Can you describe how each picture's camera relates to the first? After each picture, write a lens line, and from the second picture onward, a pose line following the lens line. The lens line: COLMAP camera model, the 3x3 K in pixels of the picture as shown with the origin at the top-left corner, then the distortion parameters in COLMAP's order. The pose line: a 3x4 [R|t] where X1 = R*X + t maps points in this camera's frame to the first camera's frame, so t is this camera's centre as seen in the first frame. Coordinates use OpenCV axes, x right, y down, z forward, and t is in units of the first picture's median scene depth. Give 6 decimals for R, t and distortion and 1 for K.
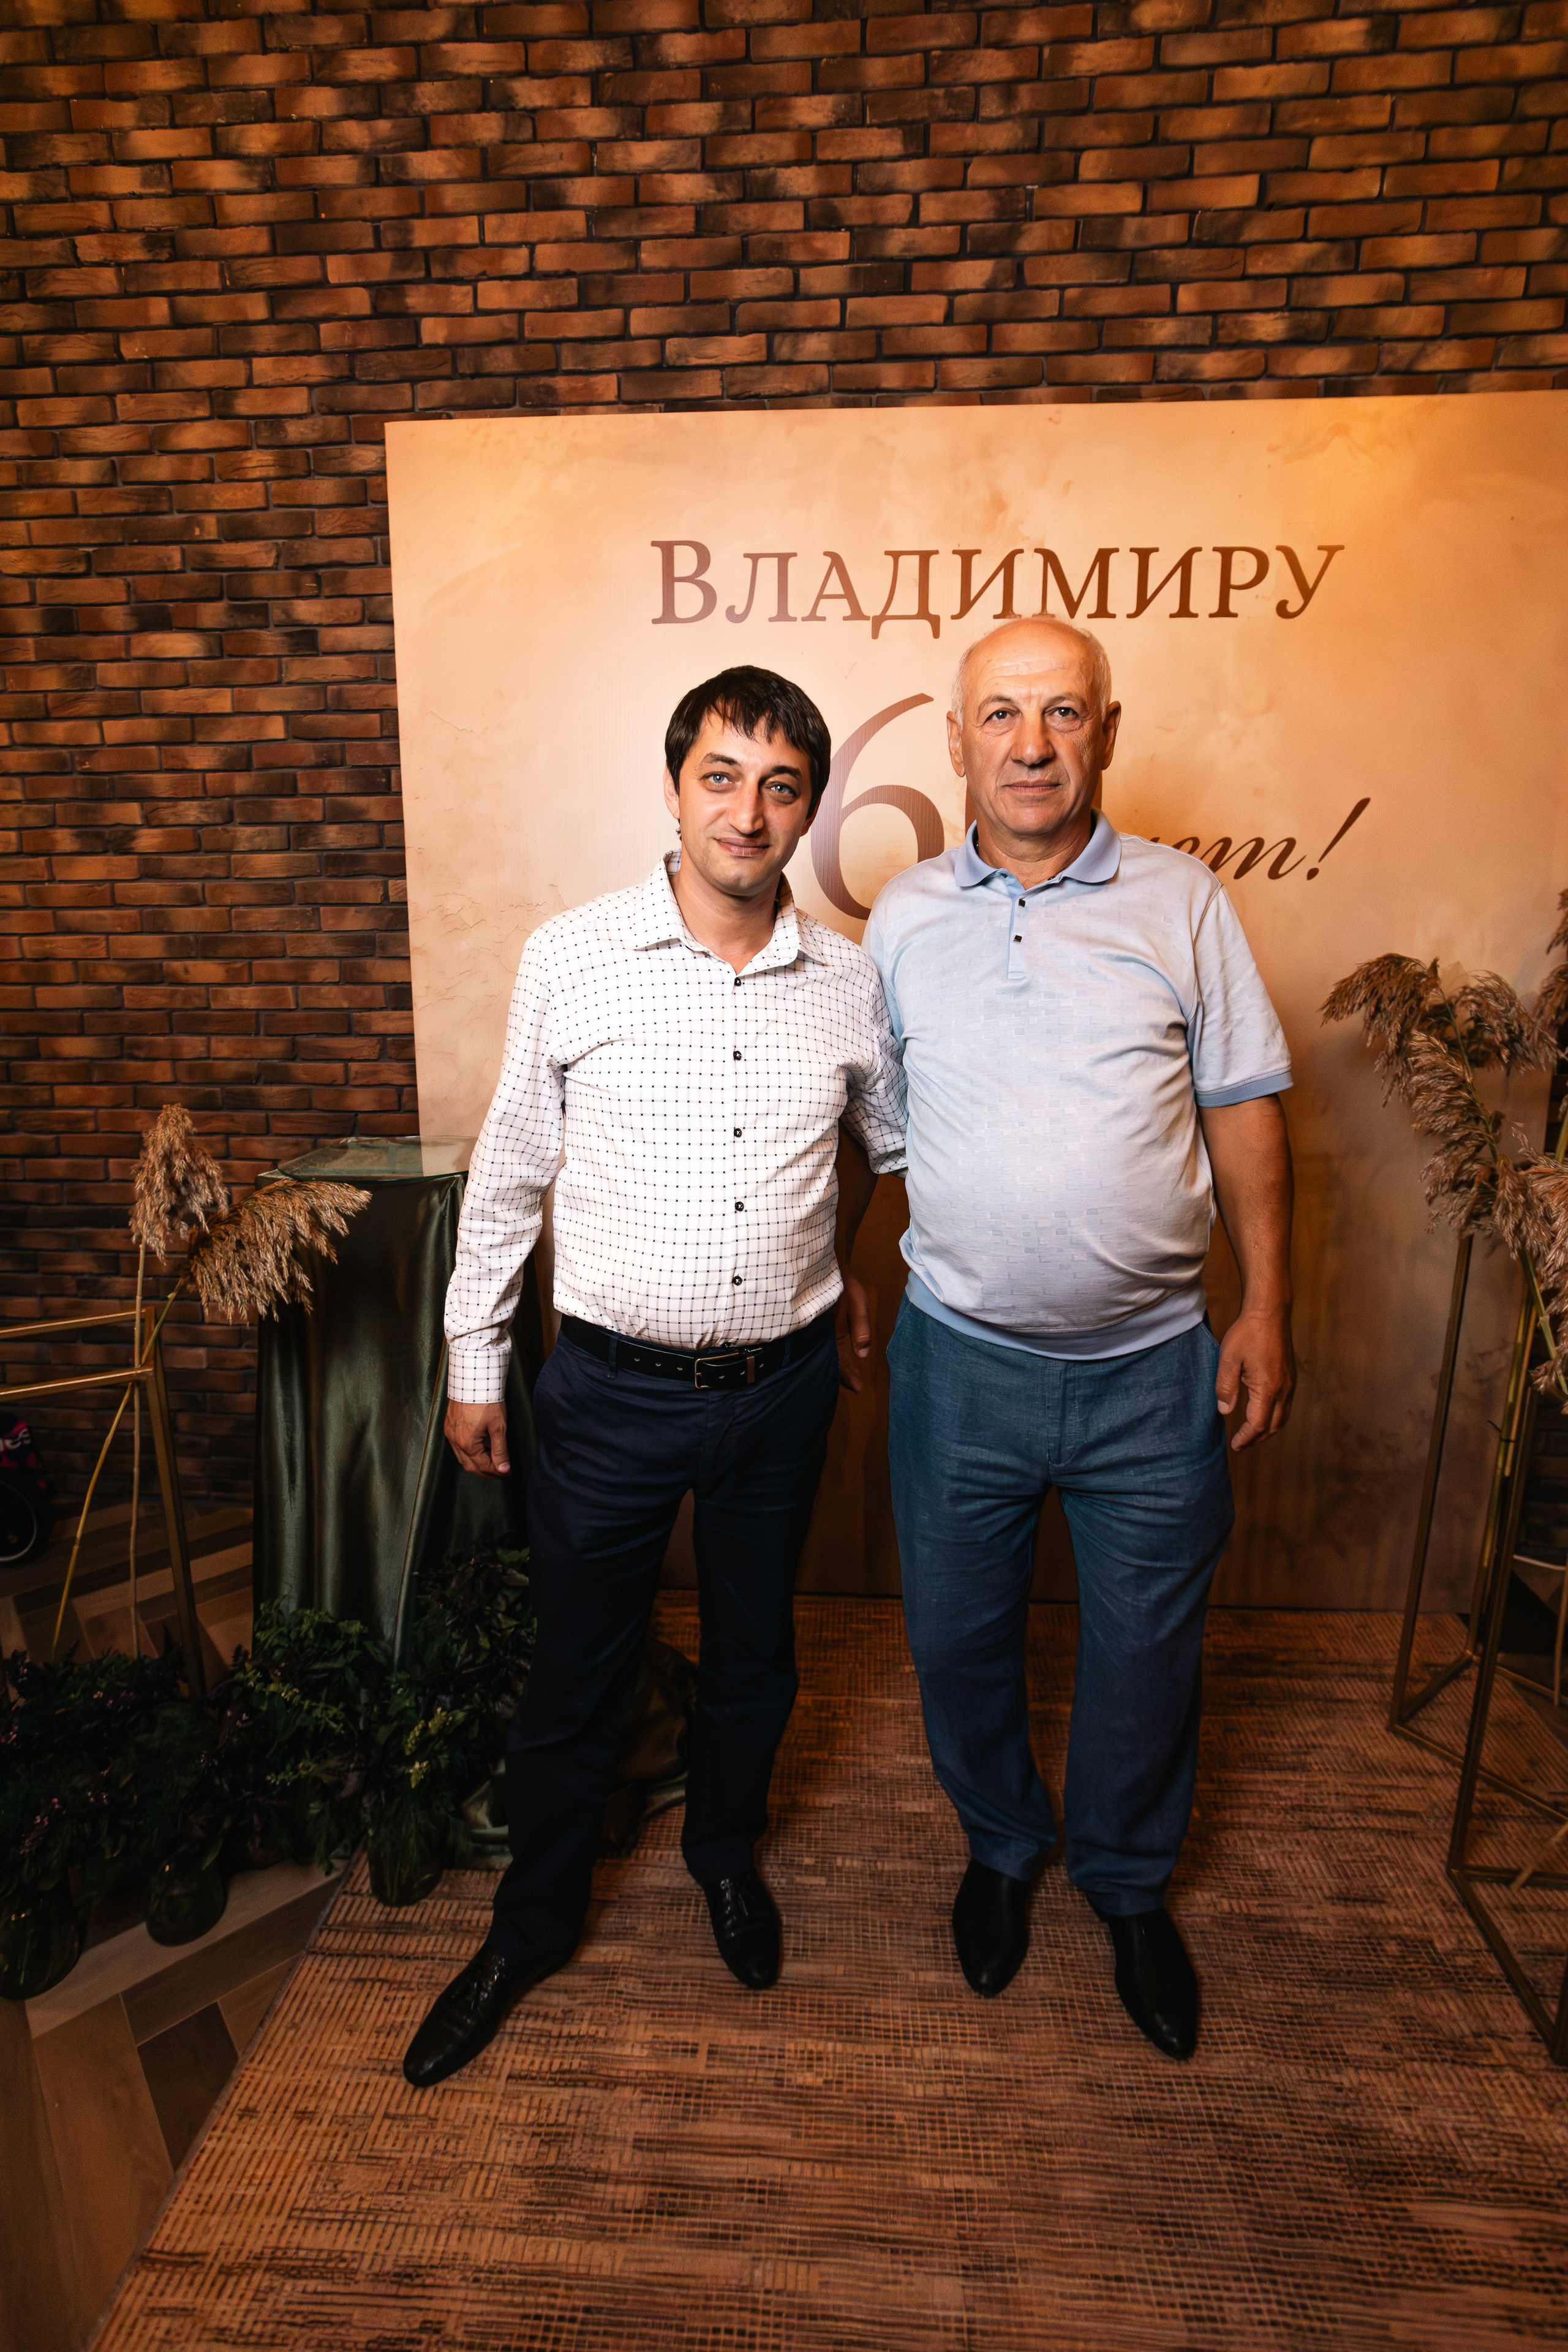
lens RADIAL K [[1121.3, 0, 774.7], [0, 1121.3, 1161.4], [0, 0, 1]] dist [-0.036969, 0.021898]
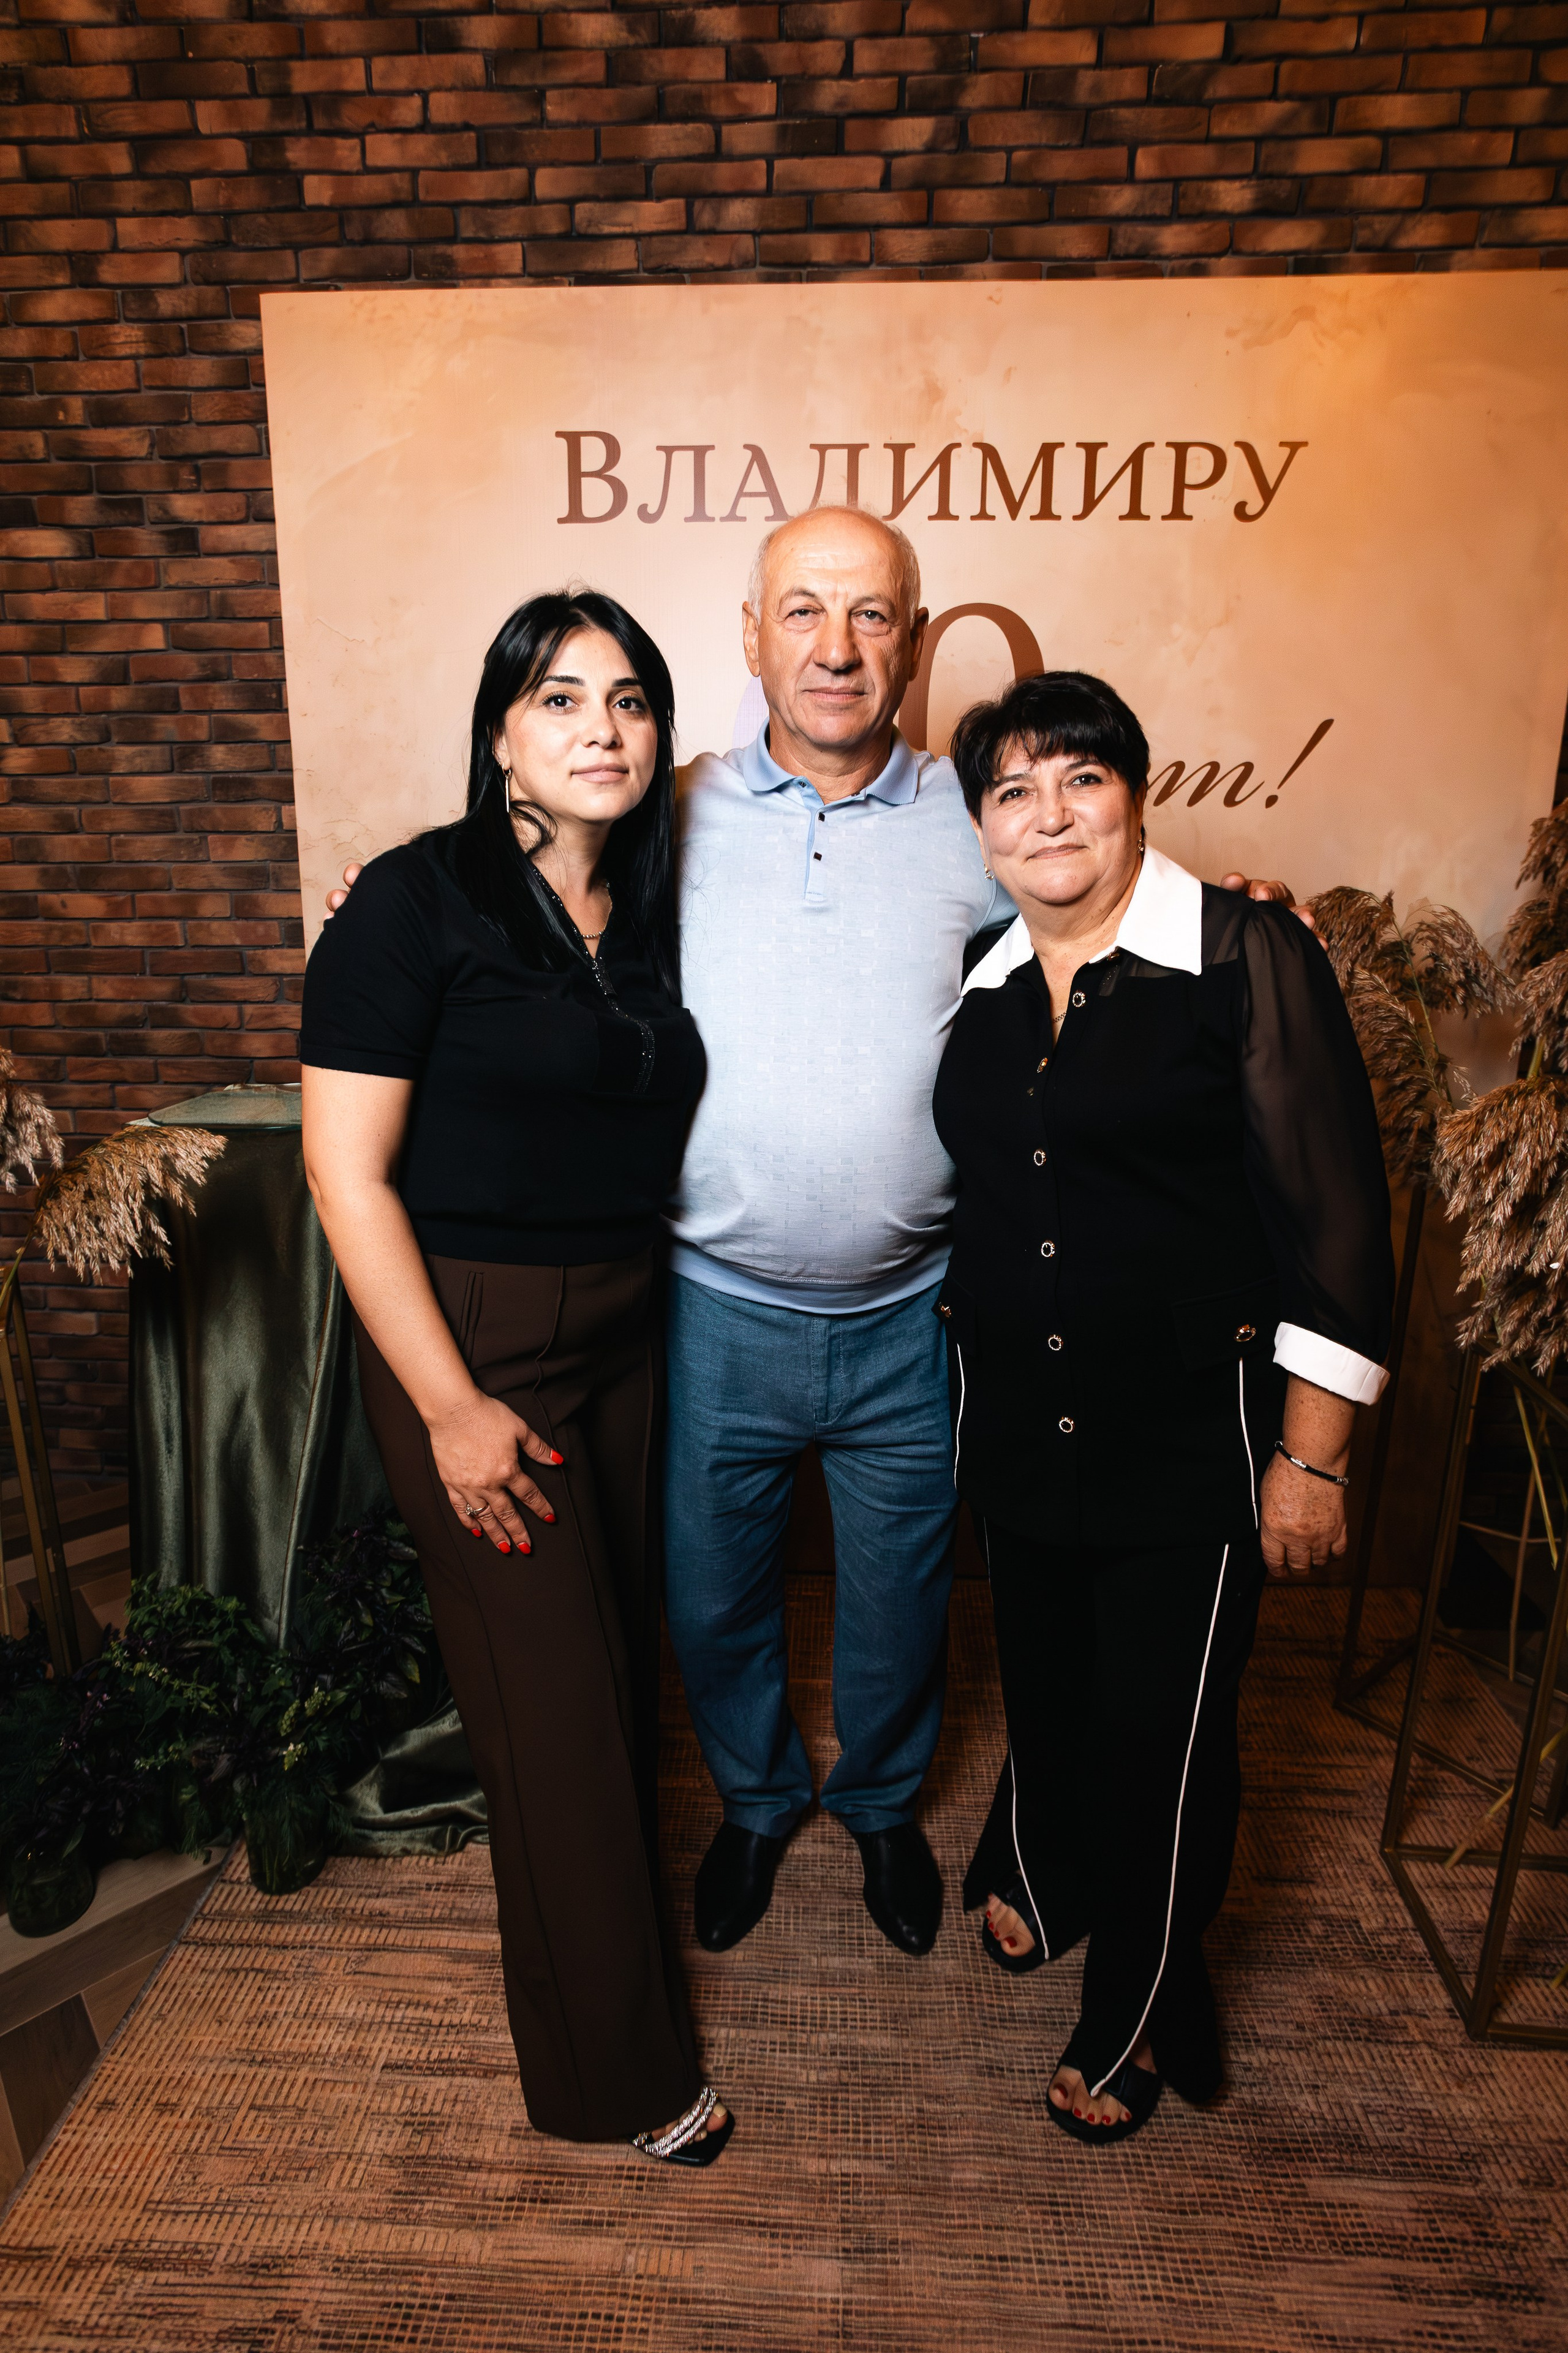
lens RADIAL K [[1204.2, 0, 771.9], [0, 1204.2, 1159.9], [0, 0, 1]] dist [-0.034800, 0.021813]
pose [[0.999894, 0.000510, 0.014543, 0.051273], [-0.001004, 0.999422, 0.033970, 0.007184], [-0.014517, -0.033981, 0.999317, -0.002639]]
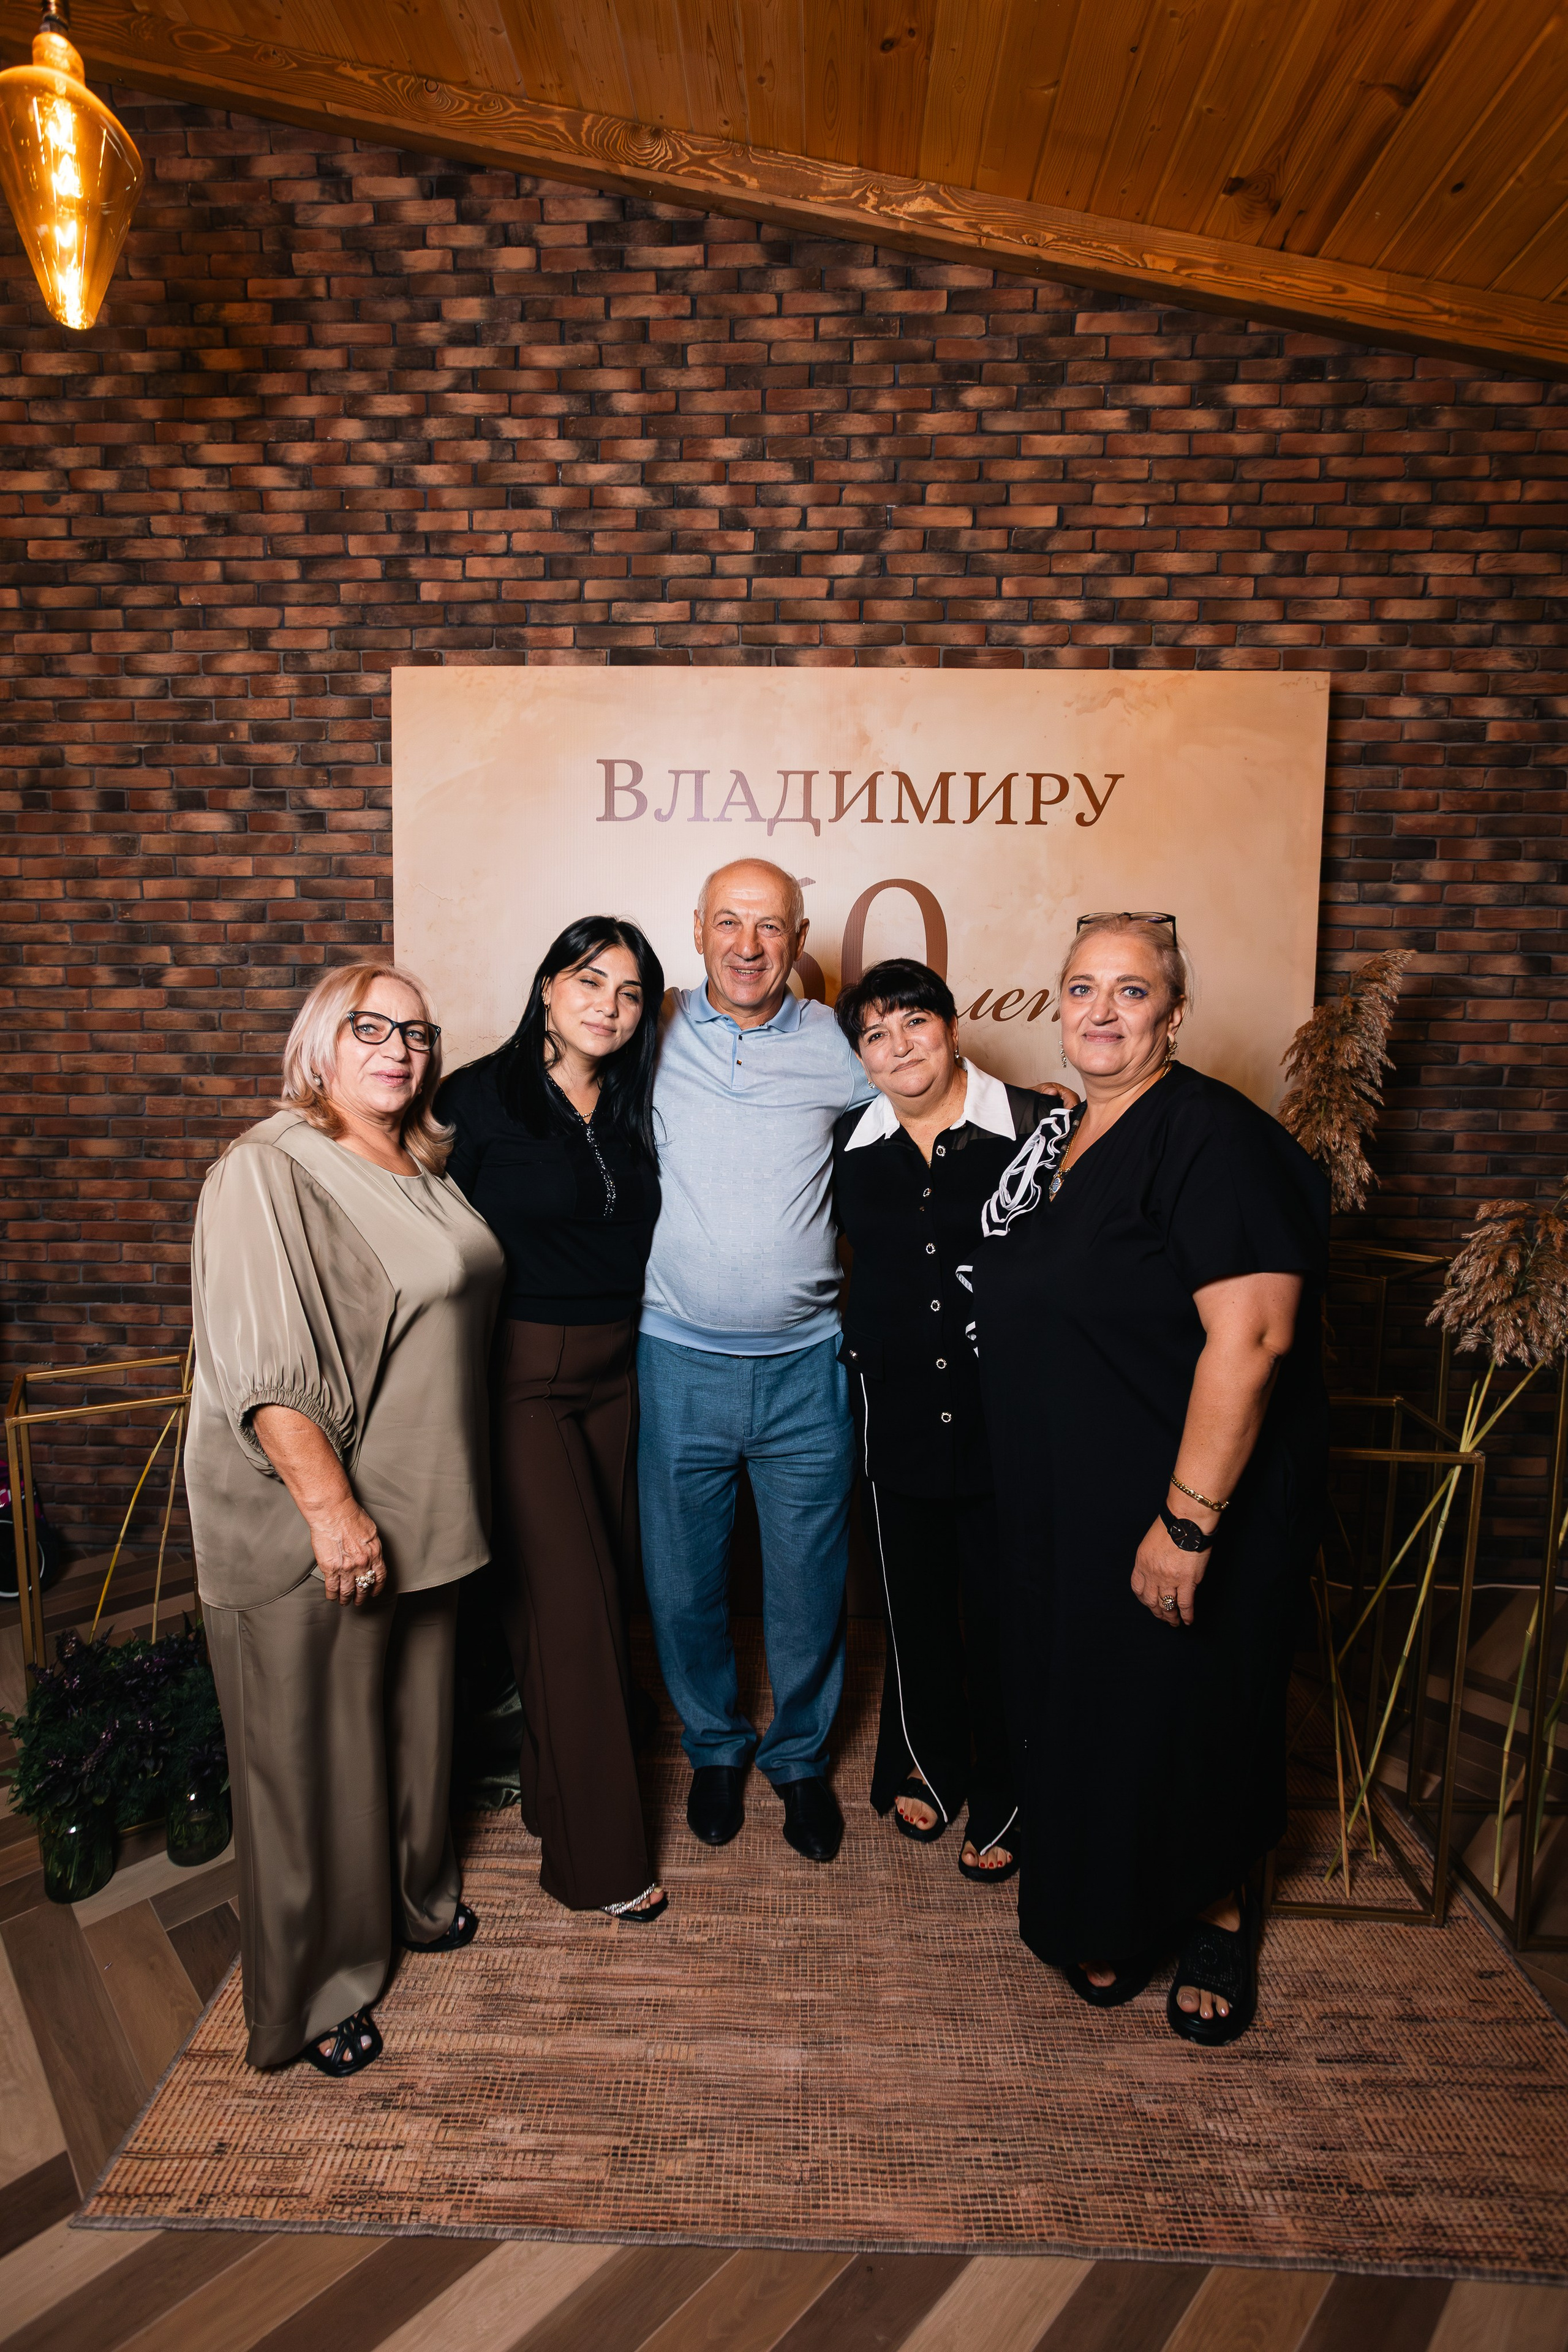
lens RADIAL K [[1136.1, 0, 774.9], [0, 1136.1, 1160.5], [0, 0, 1]] dist [-0.040249, 0.024734]
pose [[0.999092, 0.005151, 0.042287, 0.040561], [-0.001042, 0.995322, -0.096608, 0.030869], [-0.042587, 0.096476, 0.994424, -0.260560]]
